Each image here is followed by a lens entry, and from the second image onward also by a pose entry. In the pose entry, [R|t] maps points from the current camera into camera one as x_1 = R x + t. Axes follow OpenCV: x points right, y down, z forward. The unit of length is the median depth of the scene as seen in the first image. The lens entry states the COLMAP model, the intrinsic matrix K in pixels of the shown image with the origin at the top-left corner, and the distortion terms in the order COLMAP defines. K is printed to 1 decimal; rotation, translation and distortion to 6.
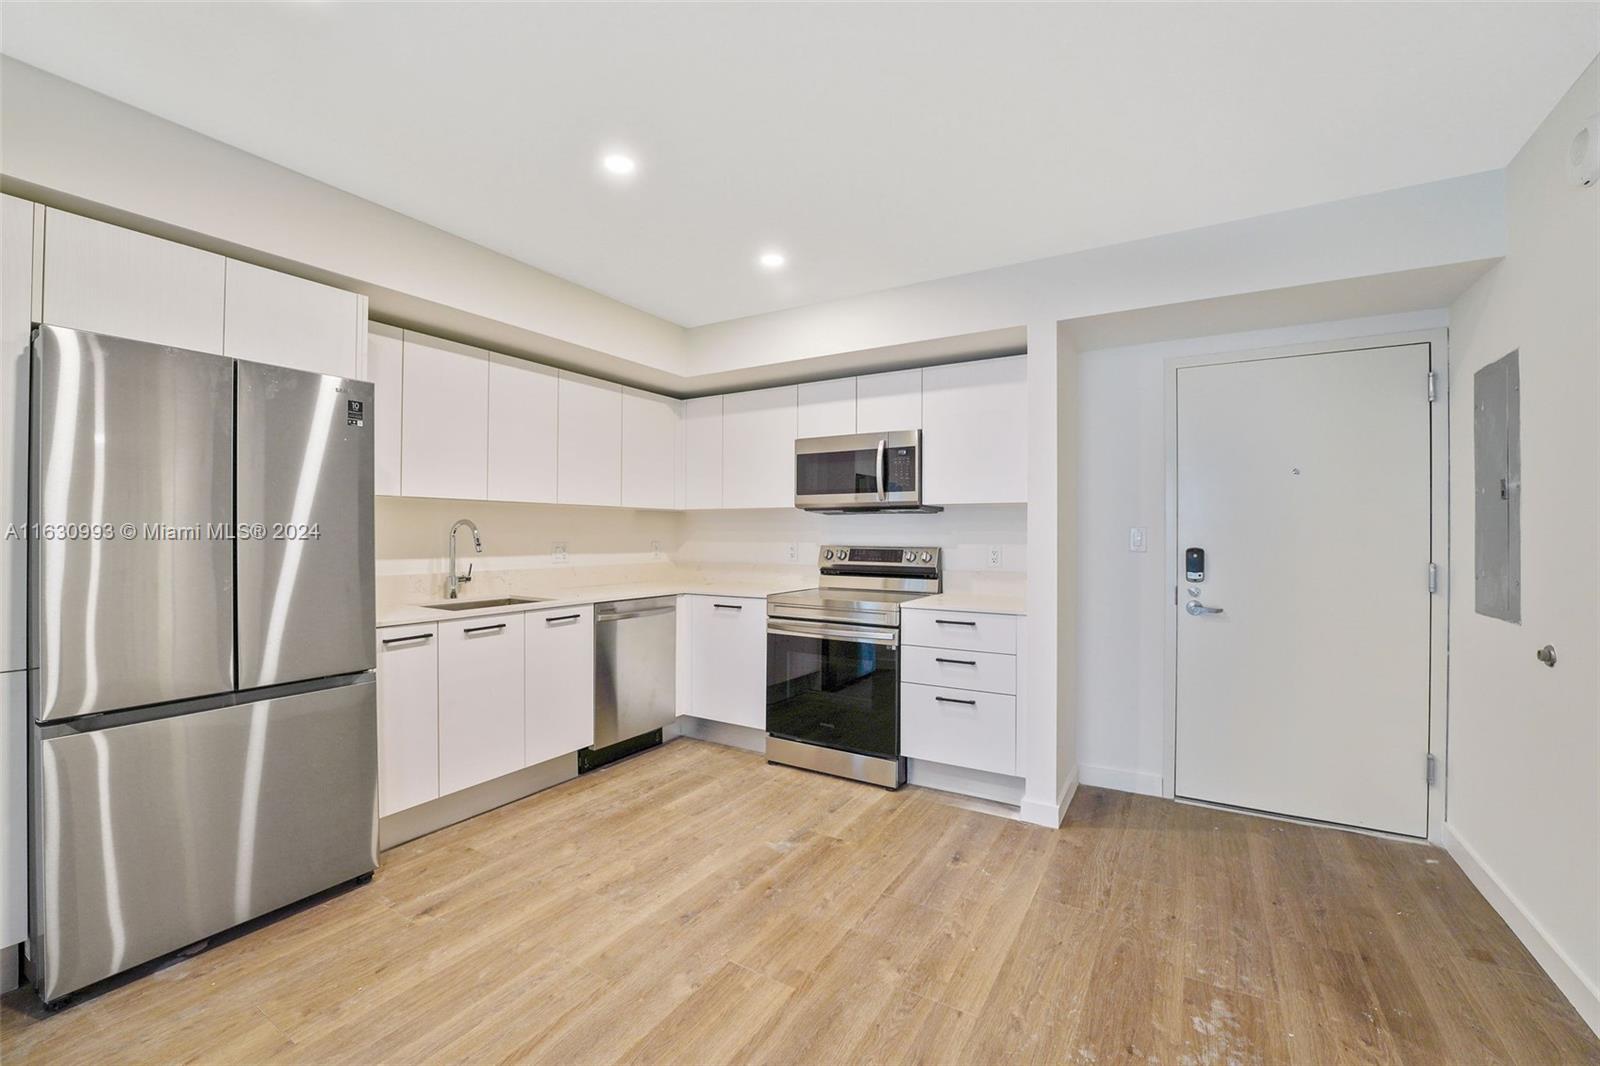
lens RADIAL K [[656.1, 0, 803.7], [0, 656.1, 526.8], [0, 0, 1]] dist [-0.033371, 0.004657]
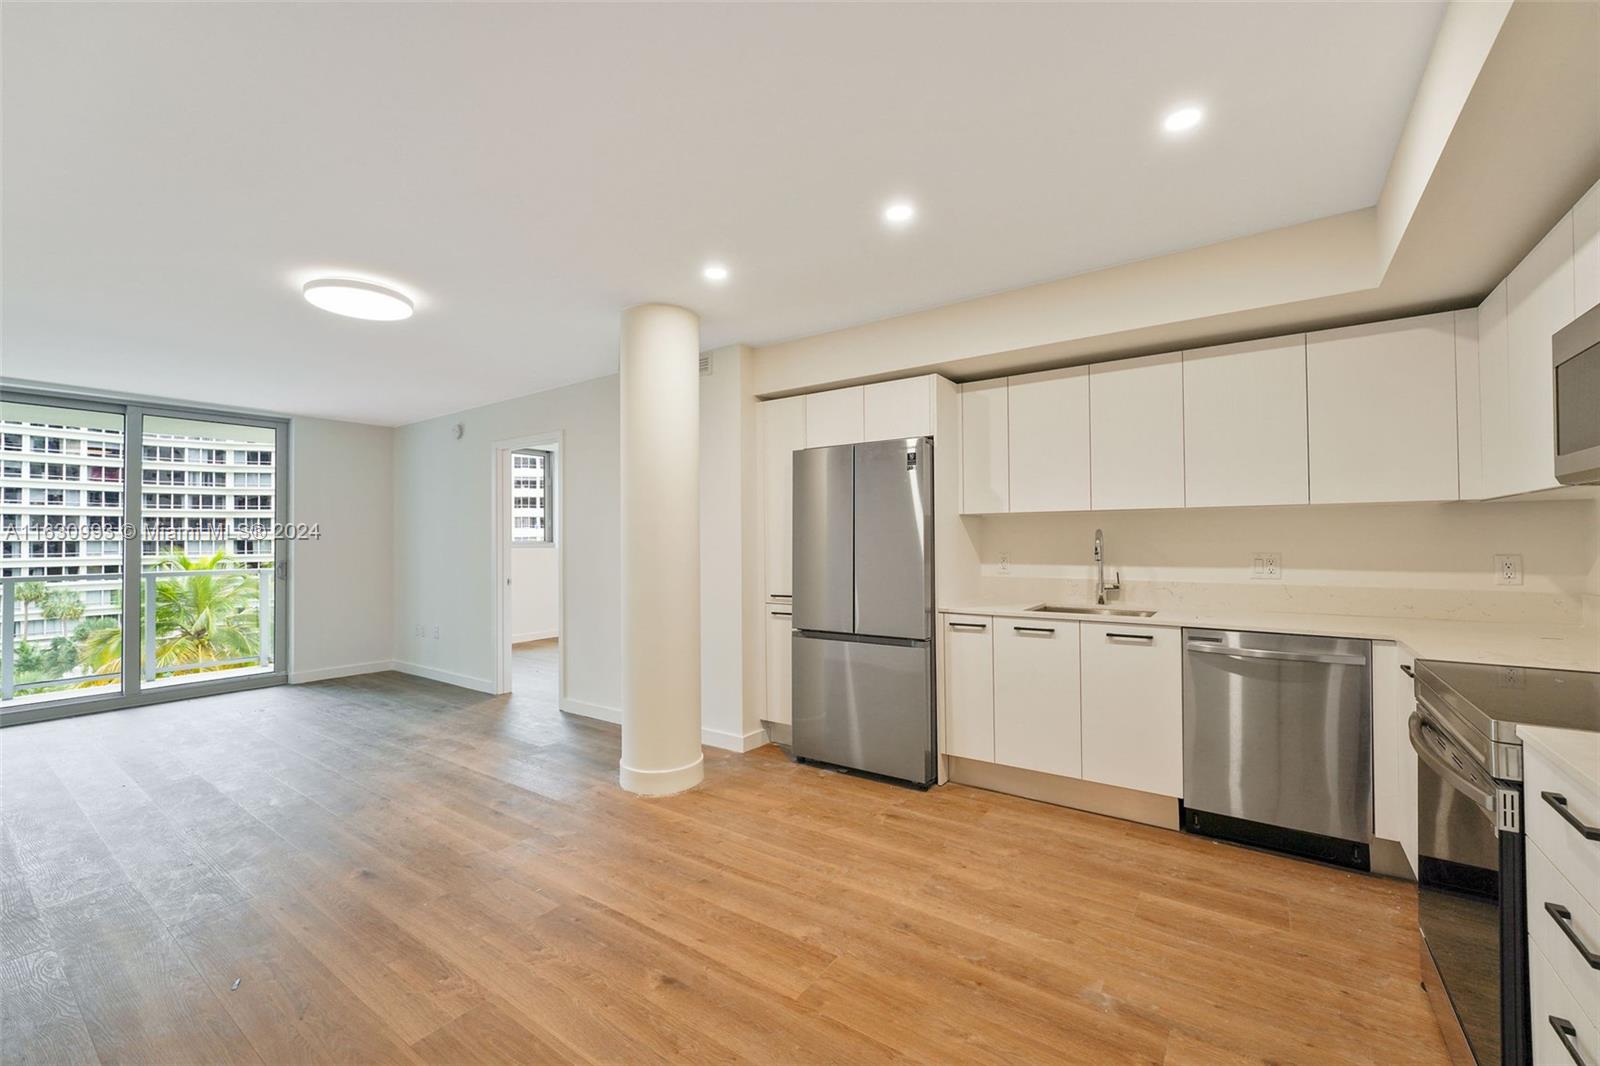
lens RADIAL K [[654.7, 0, 801.9], [0, 654.7, 530.2], [0, 0, 1]] dist [-0.015461, 0.004561]
pose [[-0.075663, -0.018590, -0.996960, 0.579235], [0.015188, 0.999689, -0.019794, 0.004176], [0.997018, -0.016639, -0.075357, 0.632109]]
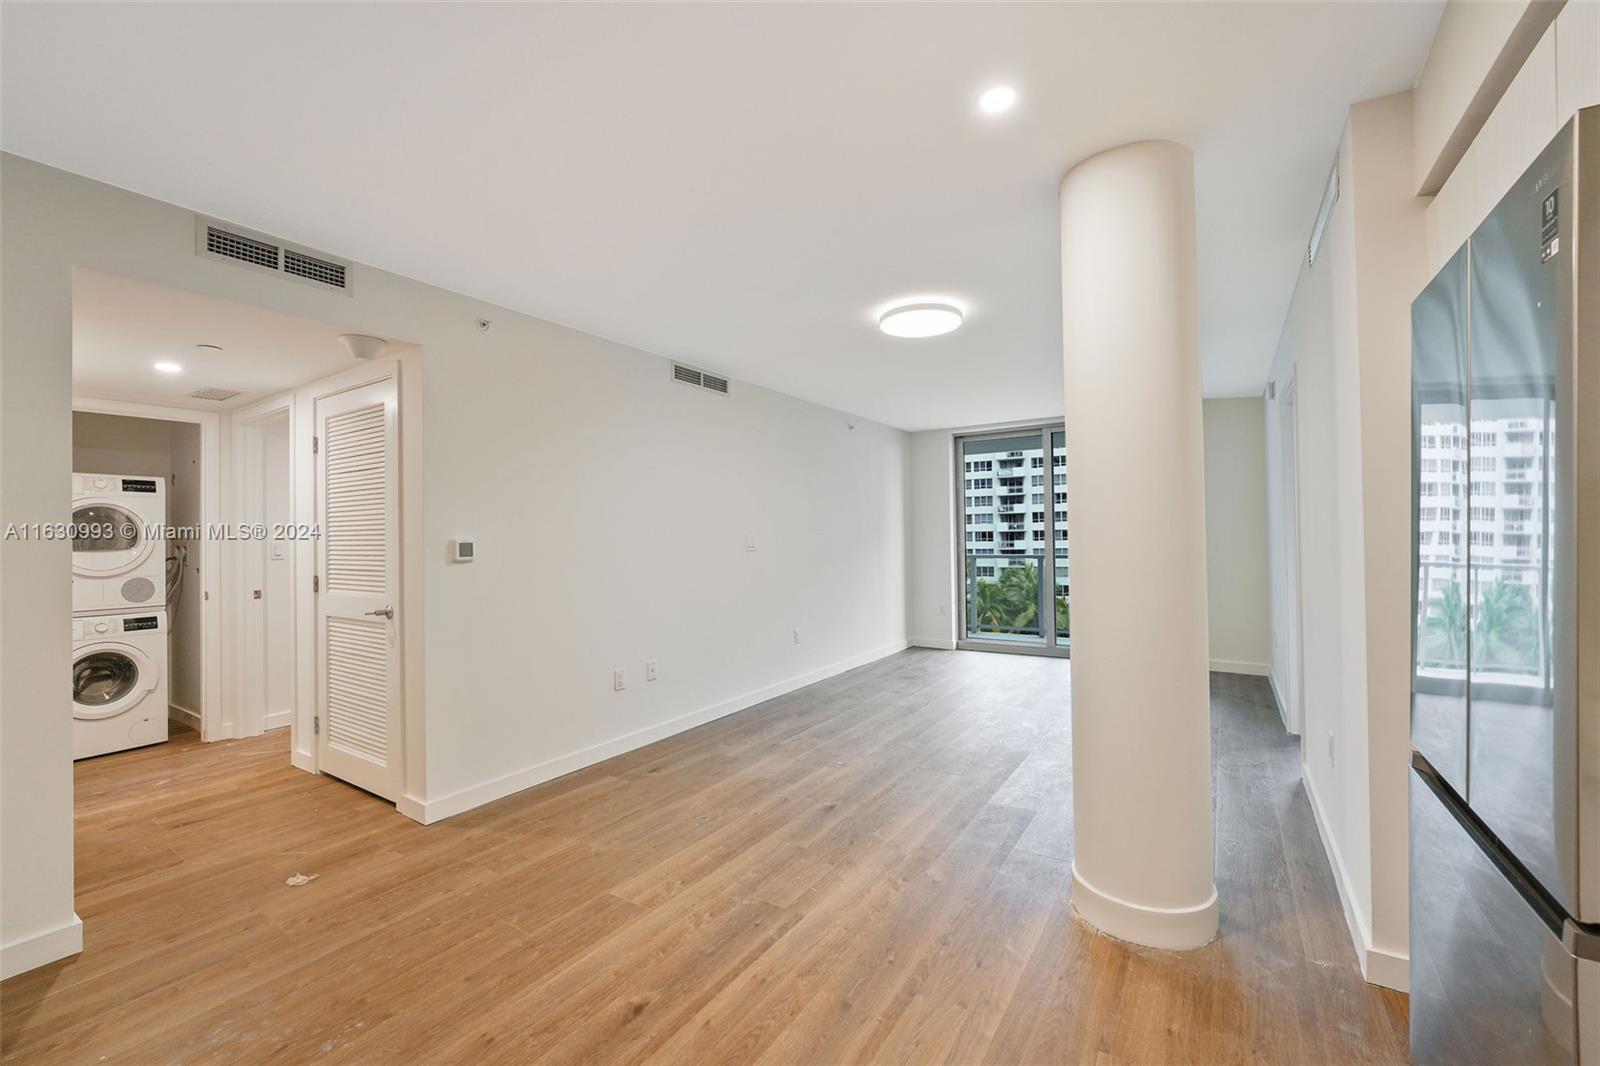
lens RADIAL K [[649.9, 0, 800.0], [0, 649.9, 533.0], [0, 0, 1]] dist [-0.012174, 0.000167]
pose [[-0.999312, 0.012134, 0.035057, -0.189099], [0.011598, 0.999813, -0.015467, 0.005000], [-0.035238, -0.015050, -0.999266, 1.019623]]
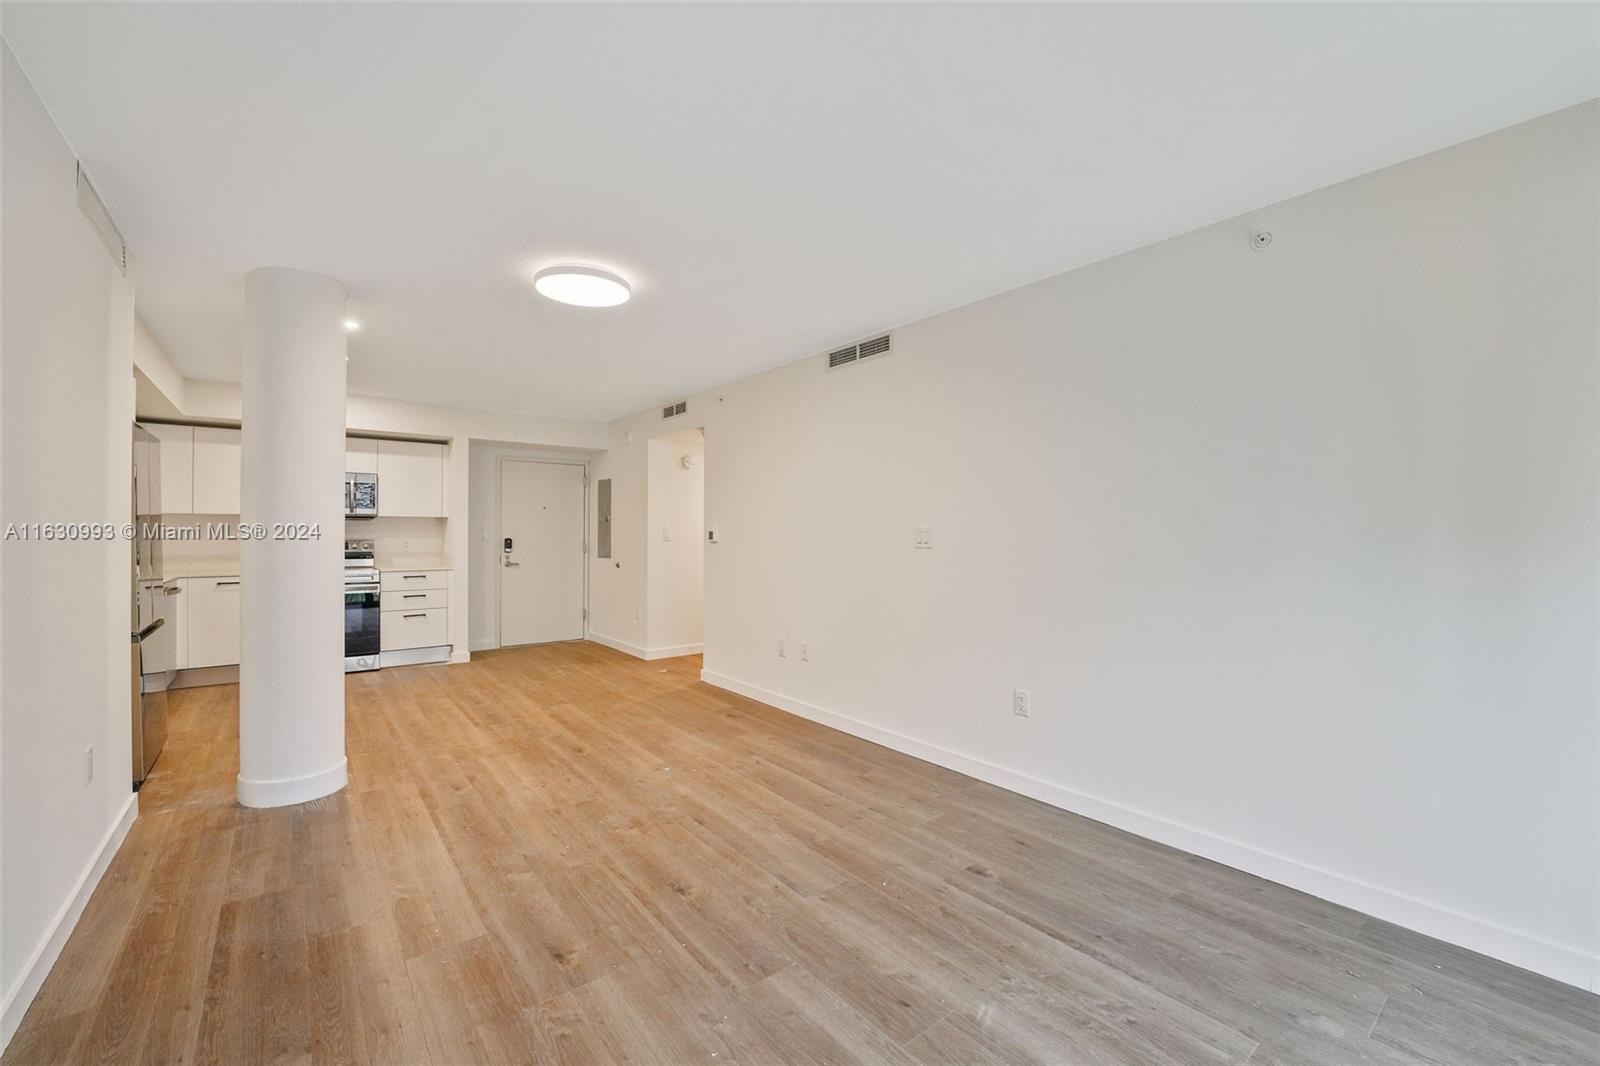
lens RADIAL K [[652.4, 0, 800.0], [0, 652.4, 533.0], [0, 0, 1]] dist [-0.027846, 0.000601]
pose [[0.351920, -0.002518, 0.936027, -1.186747], [-0.008503, 0.999947, 0.005887, -0.008721], [-0.935991, -0.010031, 0.351880, -0.789510]]
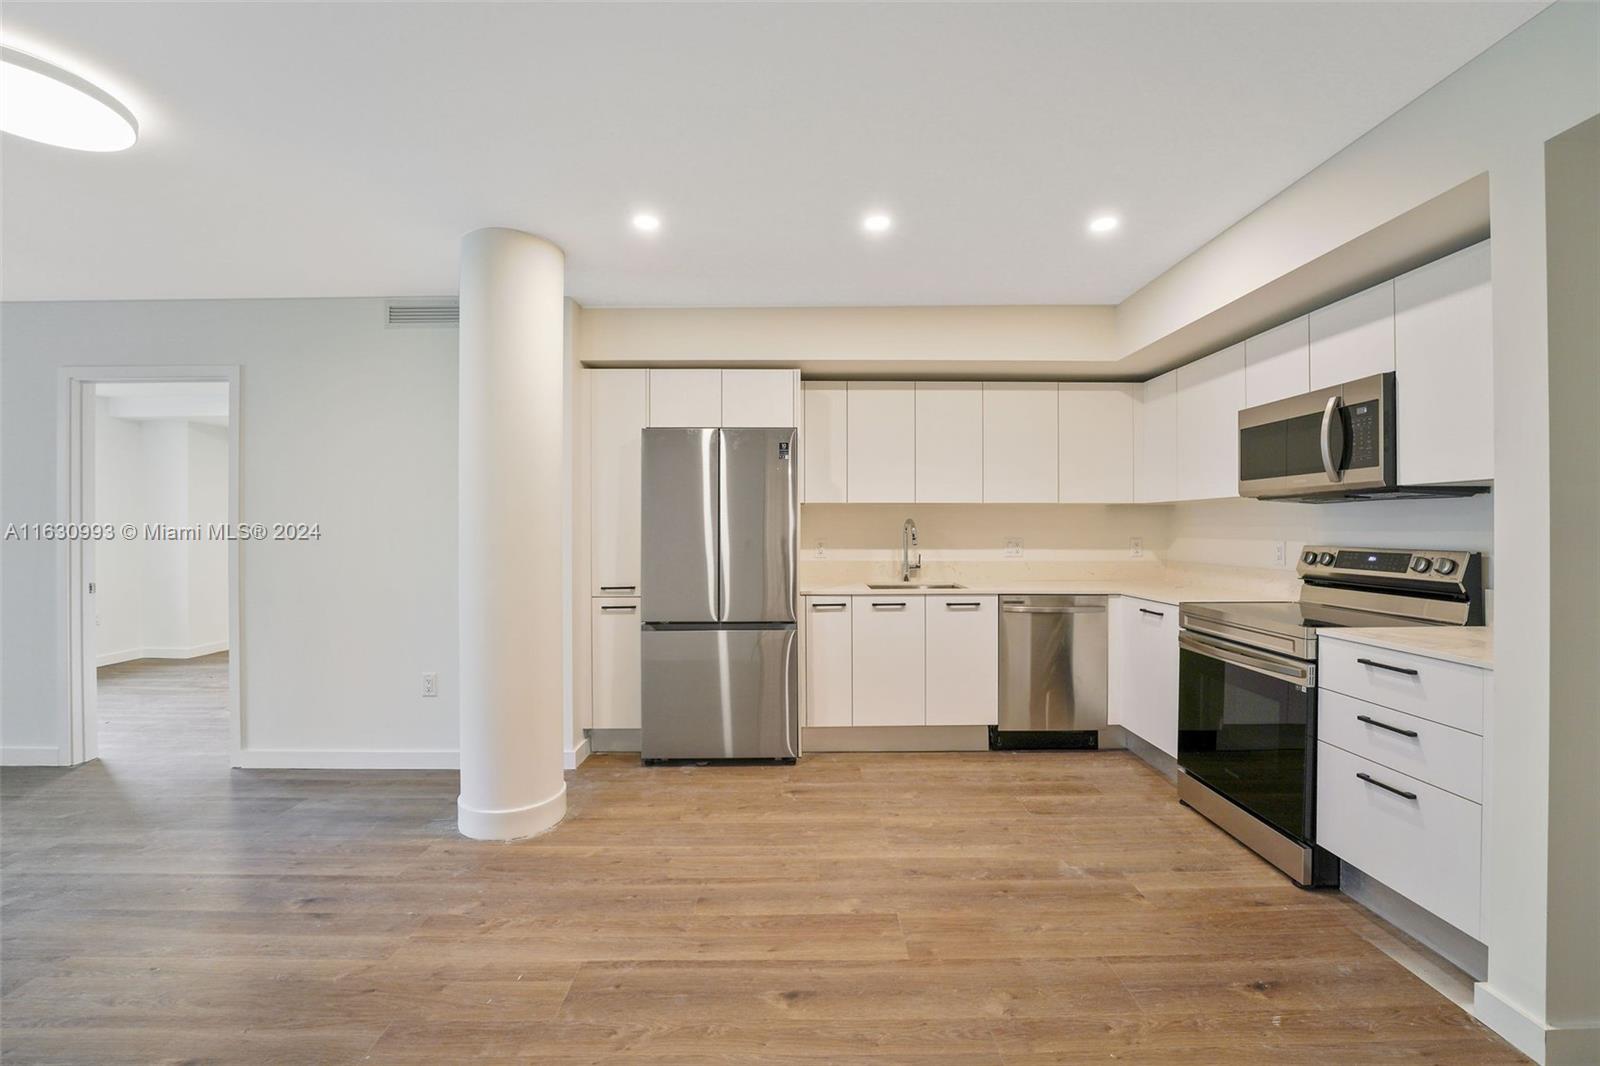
lens RADIAL K [[656.1, 0, 803.7], [0, 656.1, 526.8], [0, 0, 1]] dist [-0.033371, 0.004657]
pose [[0.525253, -0.004762, -0.850932, 0.462516], [0.009944, 0.999950, 0.000543, 0.001660], [0.850888, -0.008747, 0.525275, 0.172644]]
